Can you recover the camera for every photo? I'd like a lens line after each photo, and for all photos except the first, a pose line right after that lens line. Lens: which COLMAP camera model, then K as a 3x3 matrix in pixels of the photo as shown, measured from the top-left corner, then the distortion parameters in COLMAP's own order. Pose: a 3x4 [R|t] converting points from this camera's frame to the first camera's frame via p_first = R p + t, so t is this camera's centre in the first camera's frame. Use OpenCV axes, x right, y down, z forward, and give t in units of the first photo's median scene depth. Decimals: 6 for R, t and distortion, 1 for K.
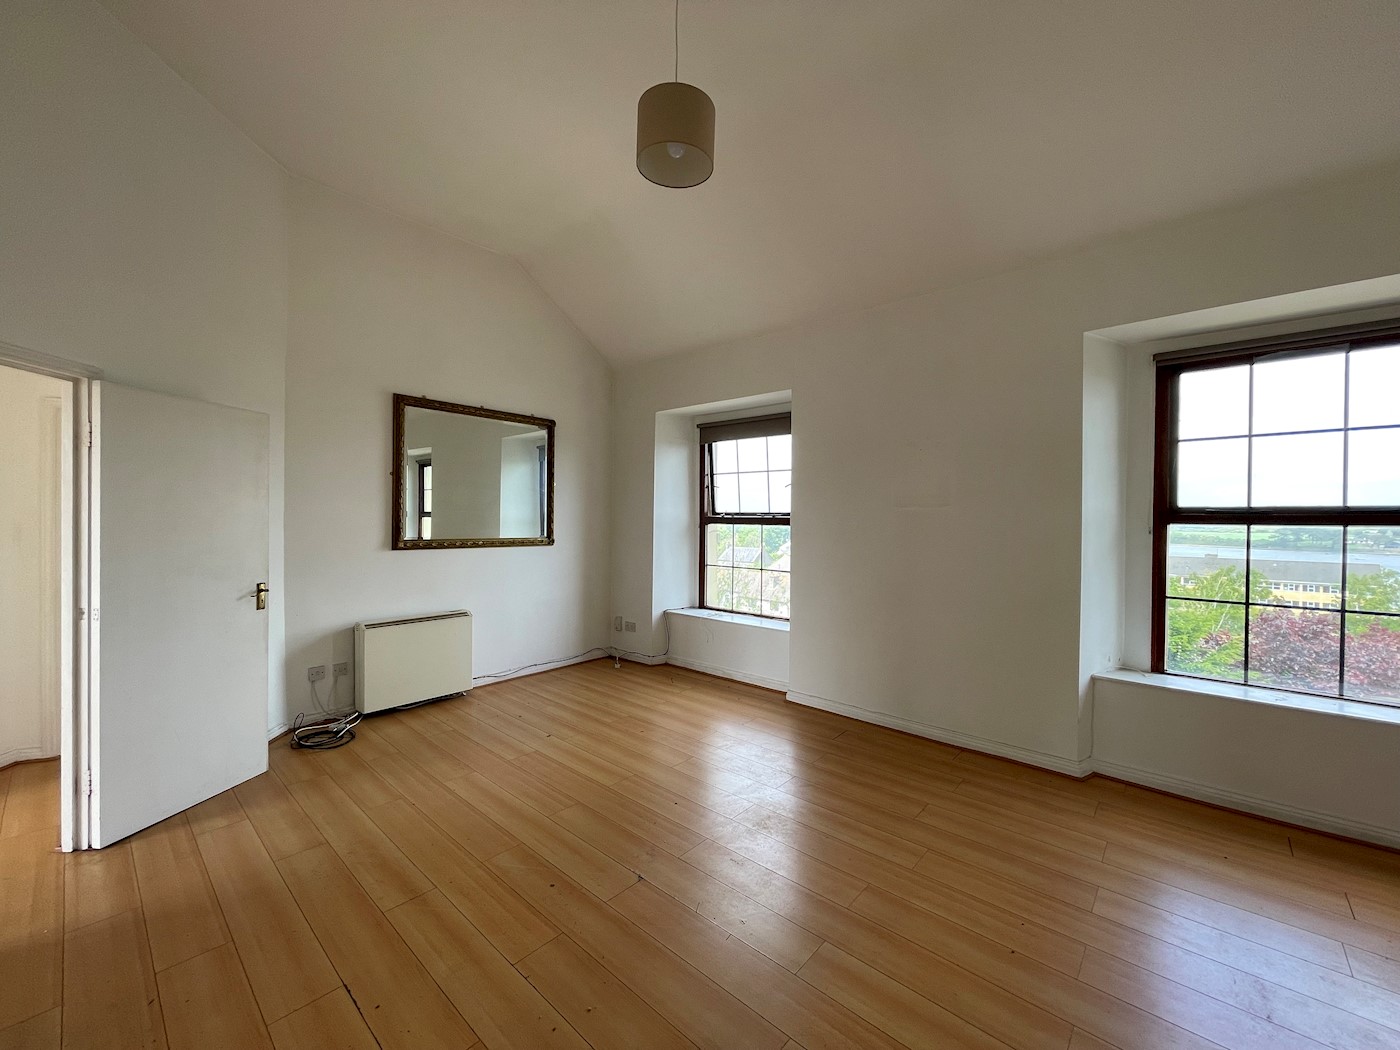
lens RADIAL K [[565.5, 0, 699.8], [0, 565.5, 522.5], [0, 0, 1]] dist [0.000759, 0.000535]
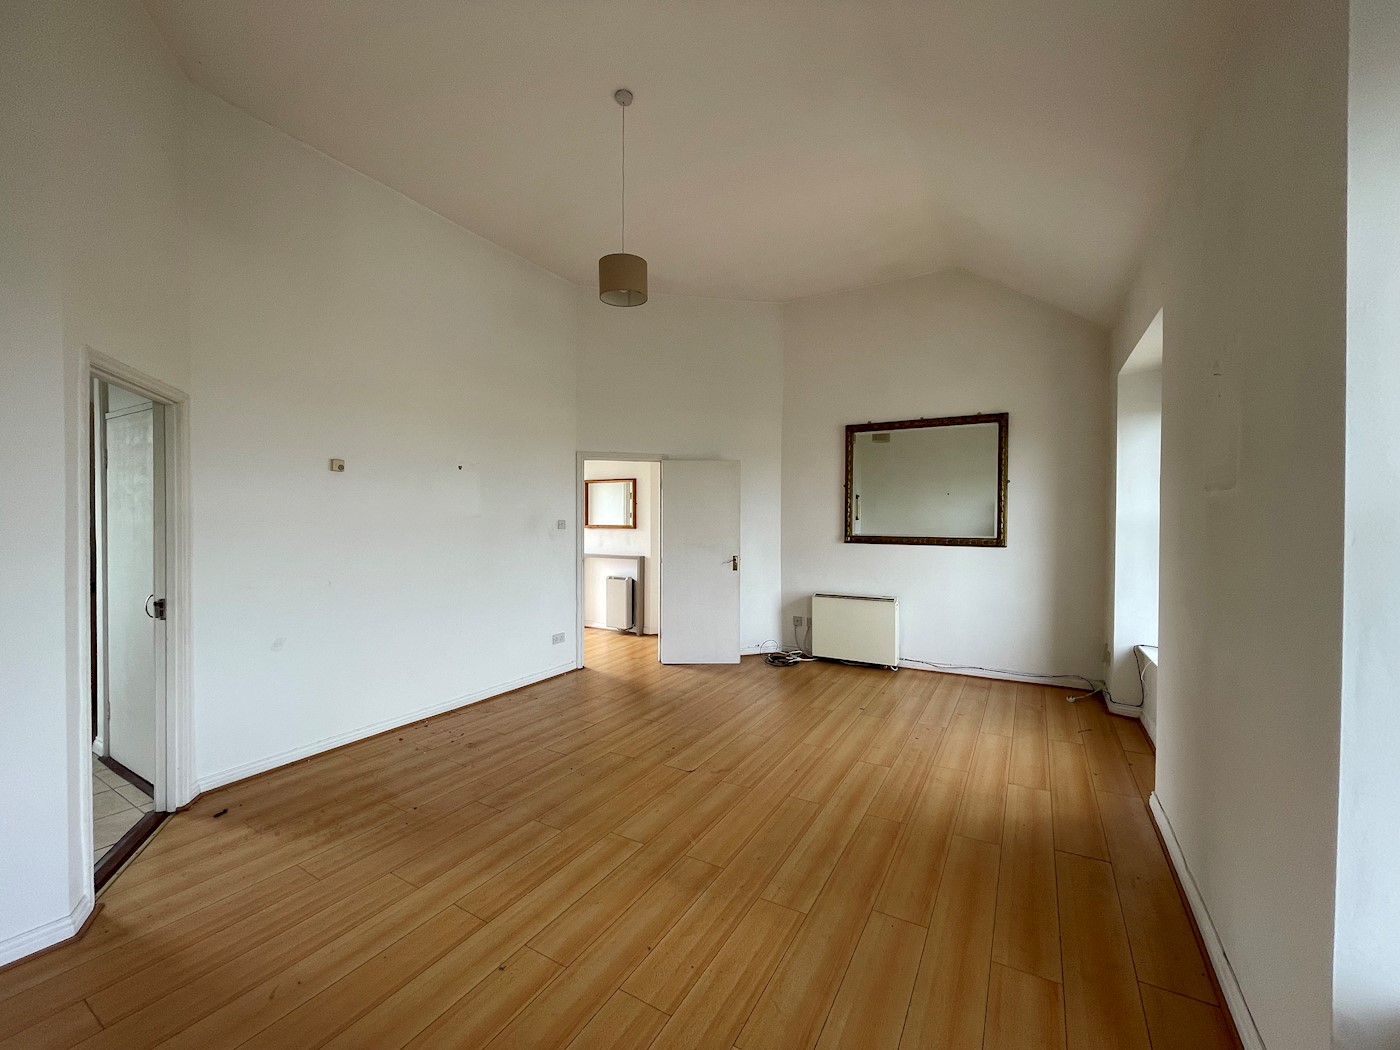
lens RADIAL K [[565.5, 0, 698.0], [0, 565.5, 525.2], [0, 0, 1]] dist [0.000759, 0.000535]
pose [[0.195566, 0.004080, -0.980682, 0.894148], [-0.008543, 0.999960, 0.002456, 0.009270], [0.980653, 0.007898, 0.195593, 0.516277]]
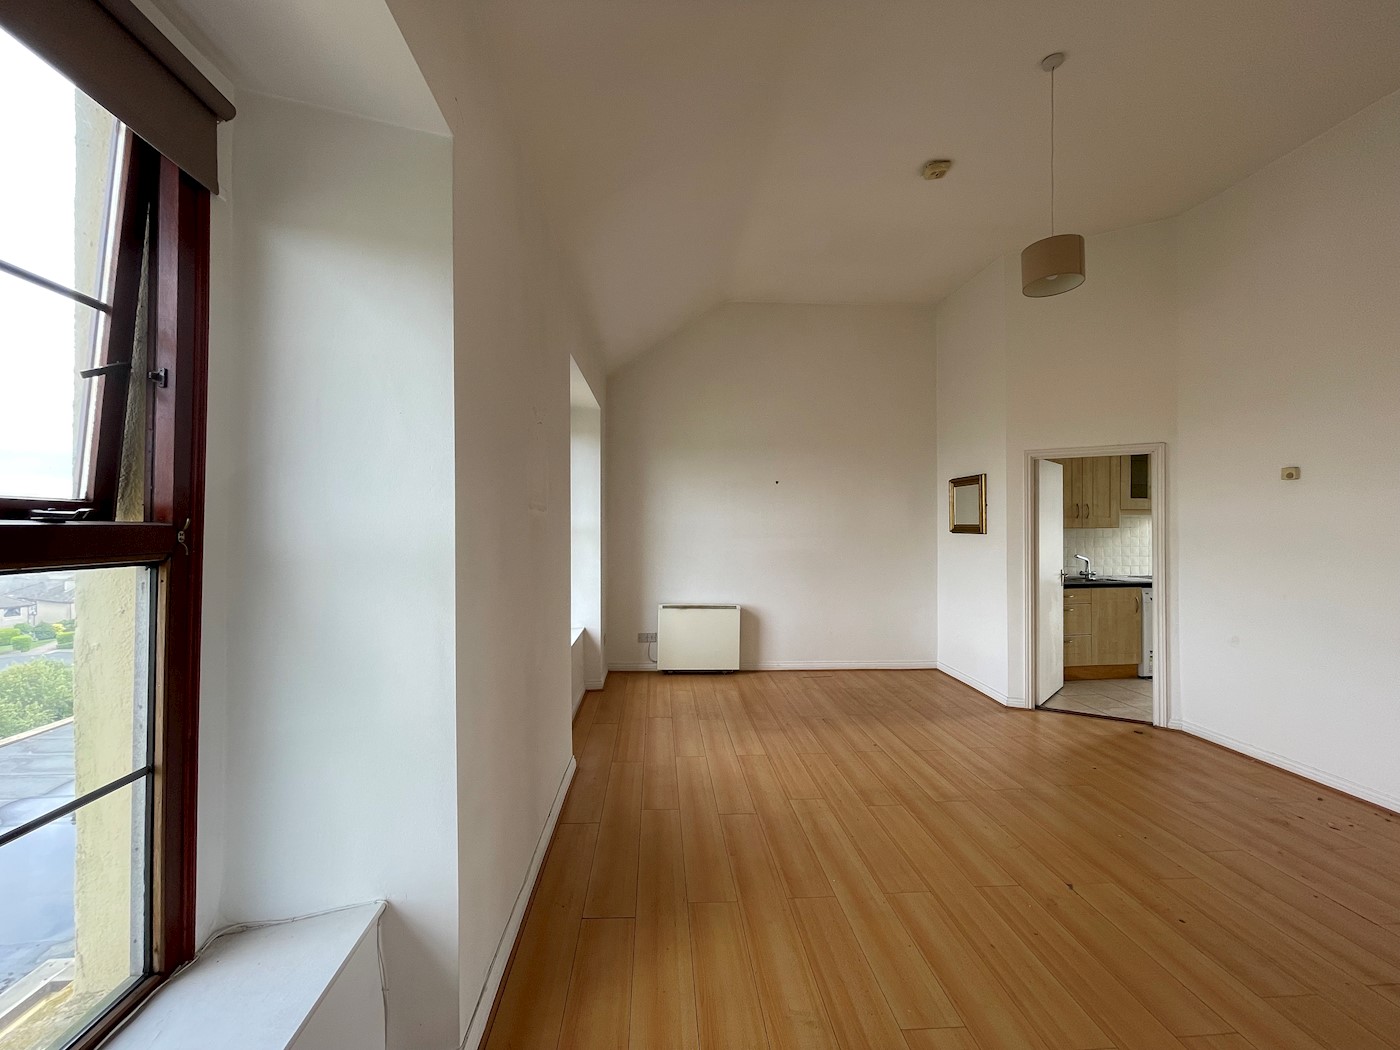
lens RADIAL K [[565.5, 0, 700.3], [0, 565.5, 523.7], [0, 0, 1]] dist [0.000759, 0.000535]
pose [[-0.724821, -0.002409, 0.688934, -0.223704], [0.002801, 0.999975, 0.006444, -0.016167], [-0.688932, 0.006601, -0.724796, 1.525474]]
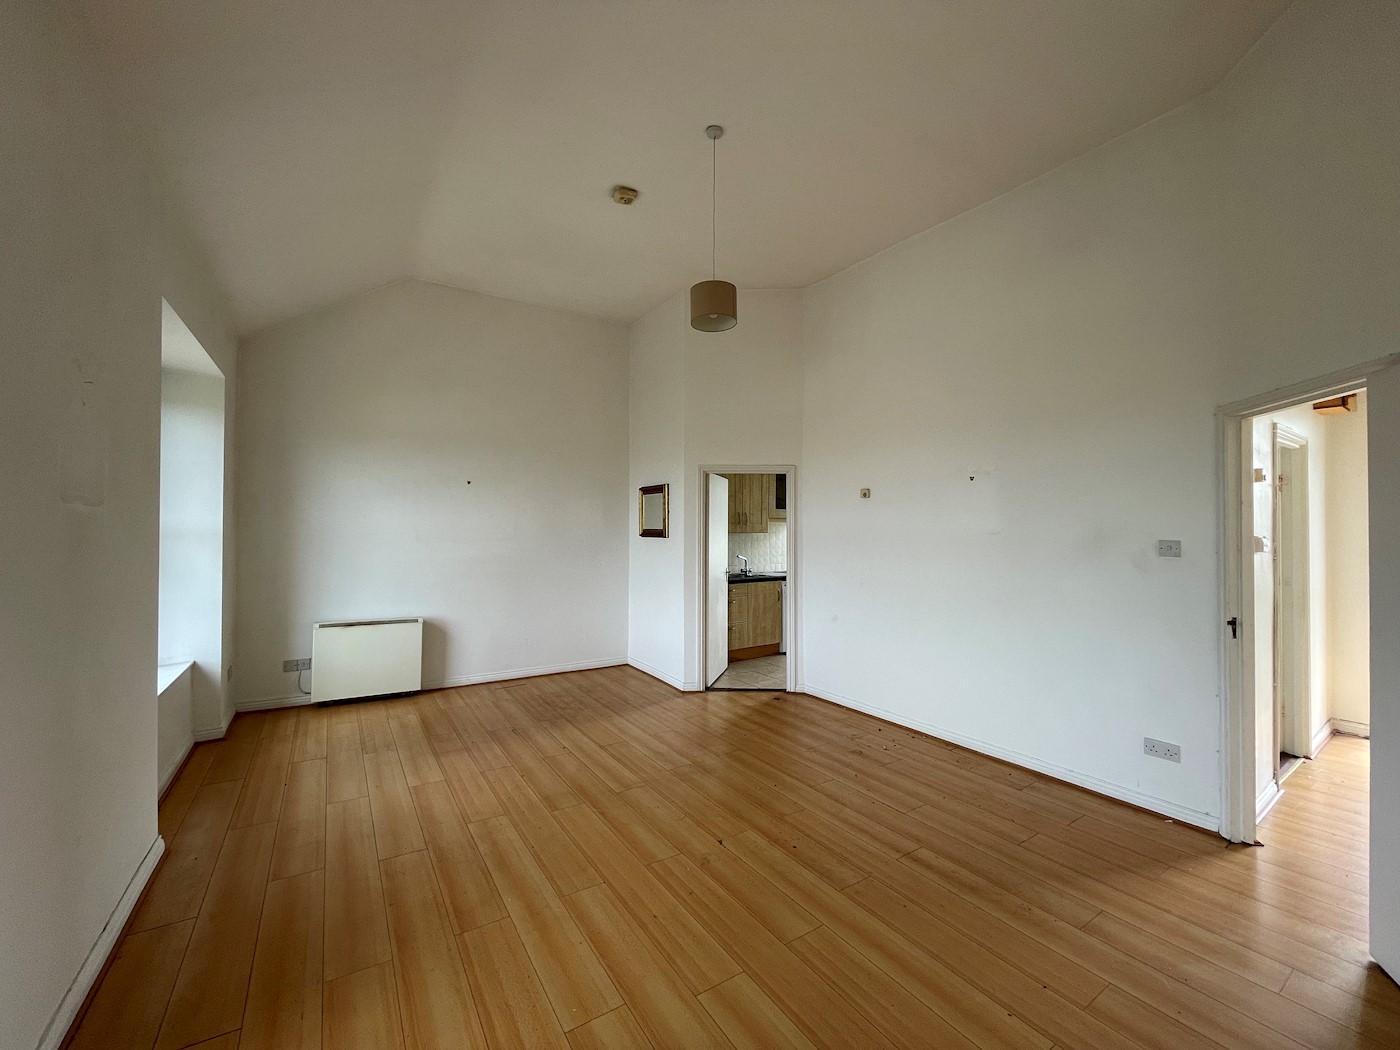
lens RADIAL K [[565.5, 0, 697.9], [0, 565.5, 523.9], [0, 0, 1]] dist [0.000759, 0.000535]
pose [[-0.966628, -0.007690, 0.256069, -0.247481], [-0.008228, 0.999966, -0.001030, -0.017031], [-0.256052, -0.003102, -0.966658, 1.499957]]
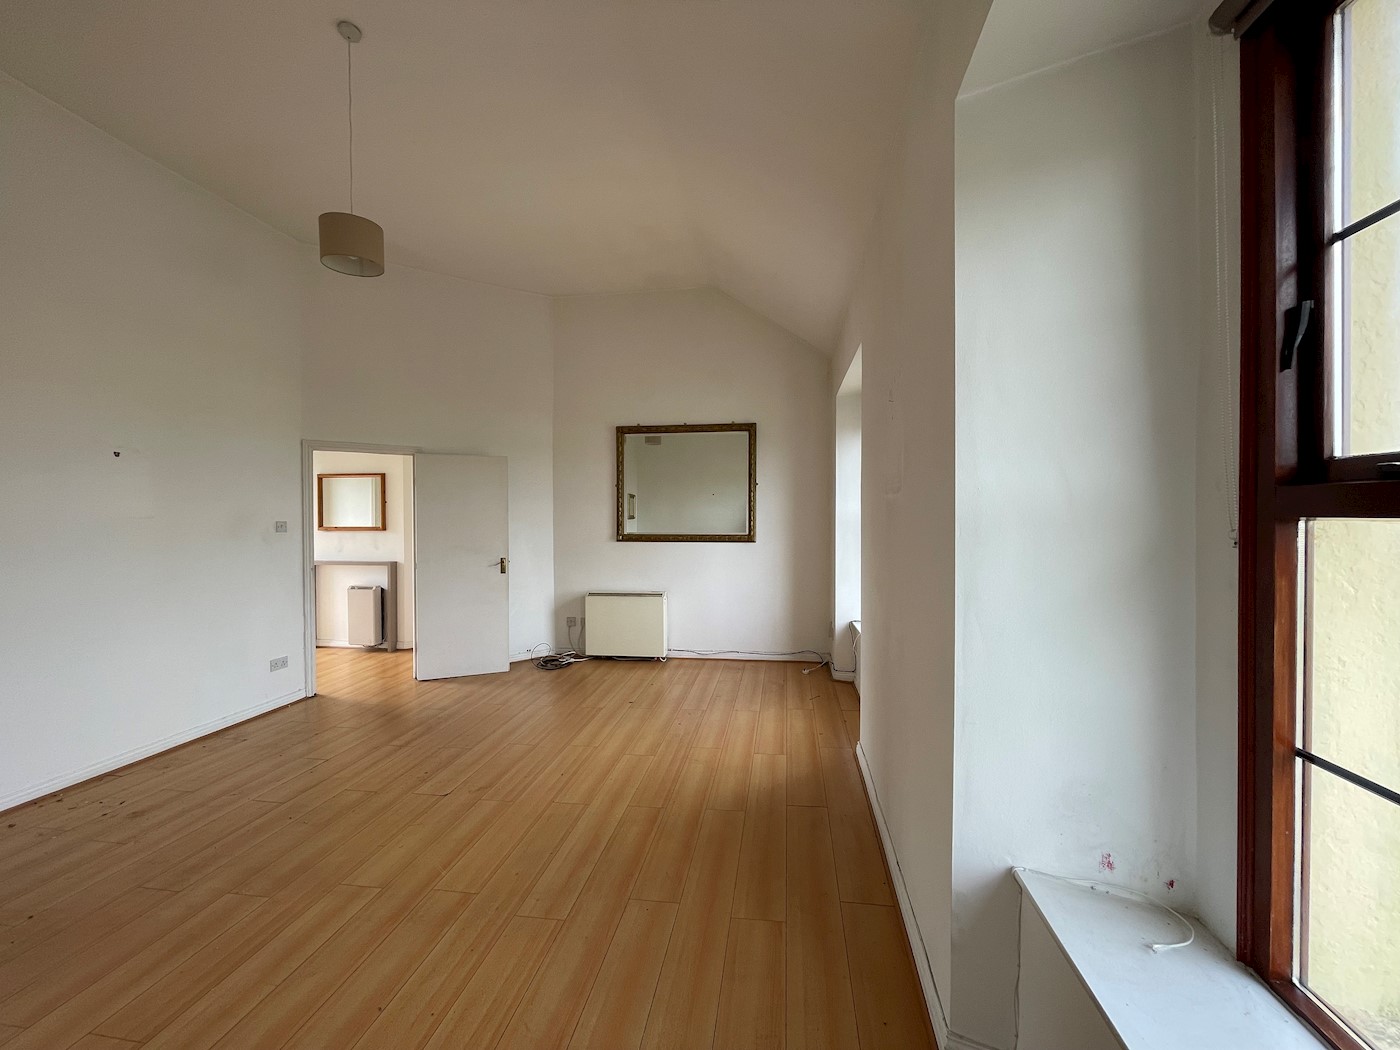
lens RADIAL K [[565.5, 0, 697.3], [0, 565.5, 526.0], [0, 0, 1]] dist [0.000759, 0.000535]
pose [[0.544034, 0.003175, -0.839057, 0.900875], [0.001204, 0.999989, 0.004564, 0.007679], [0.839062, -0.003493, 0.544024, 0.547769]]
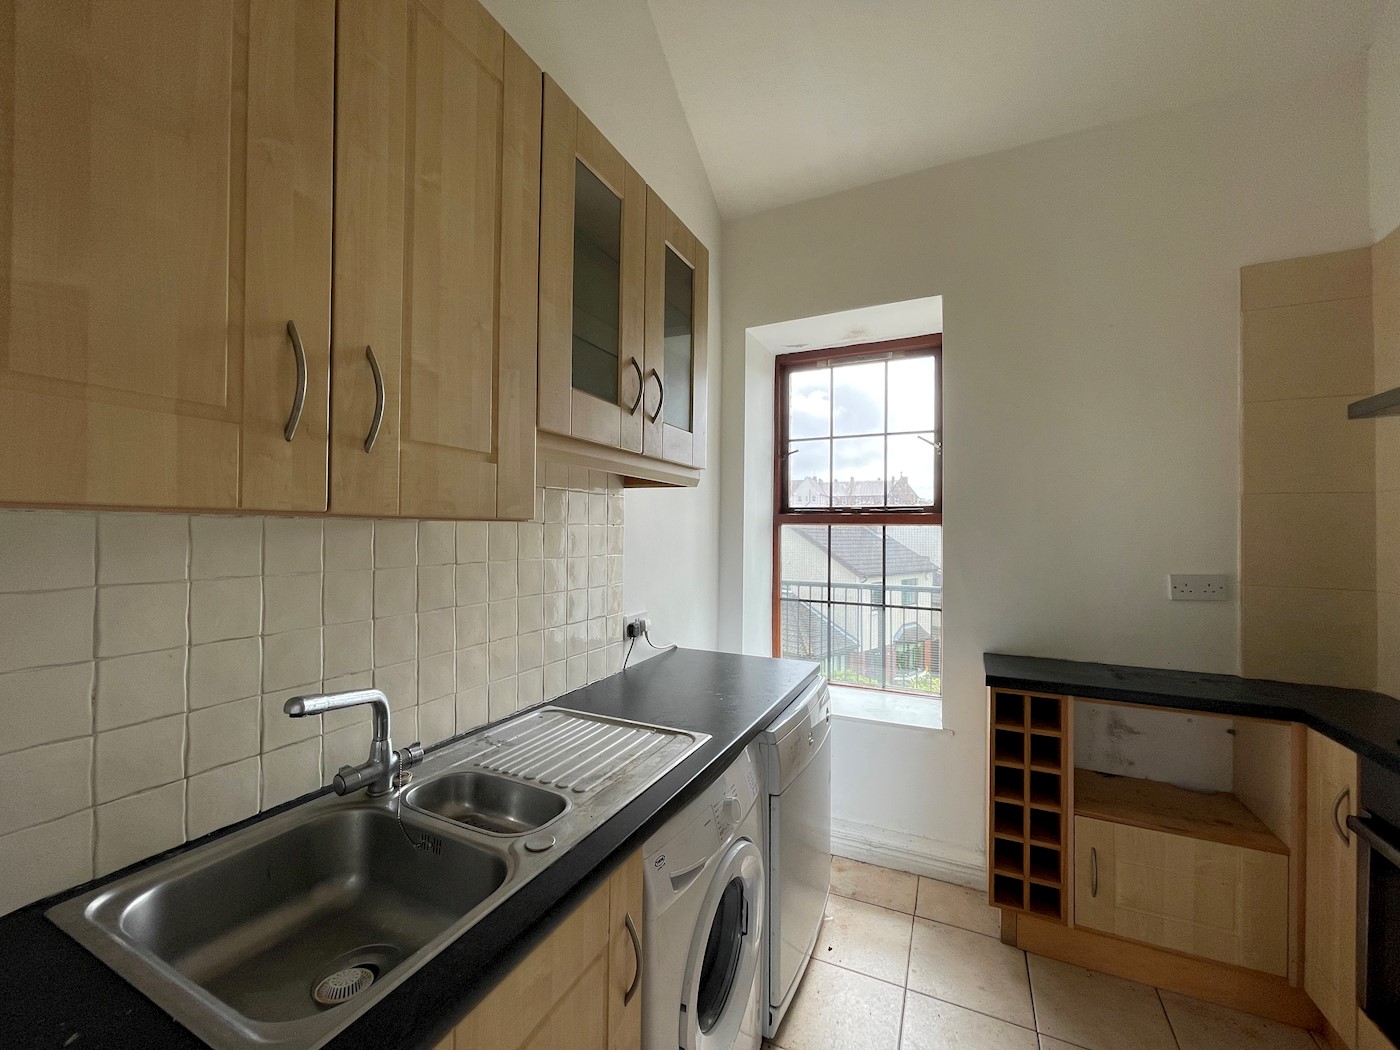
lens RADIAL K [[565.5, 0, 699.5], [0, 565.5, 526.8], [0, 0, 1]] dist [0.000759, 0.000535]
pose [[-0.958623, -0.018228, -0.284094, 0.026762], [-0.019769, 0.999801, 0.002557, 0.010624], [0.283991, 0.008067, -0.958793, -0.167749]]
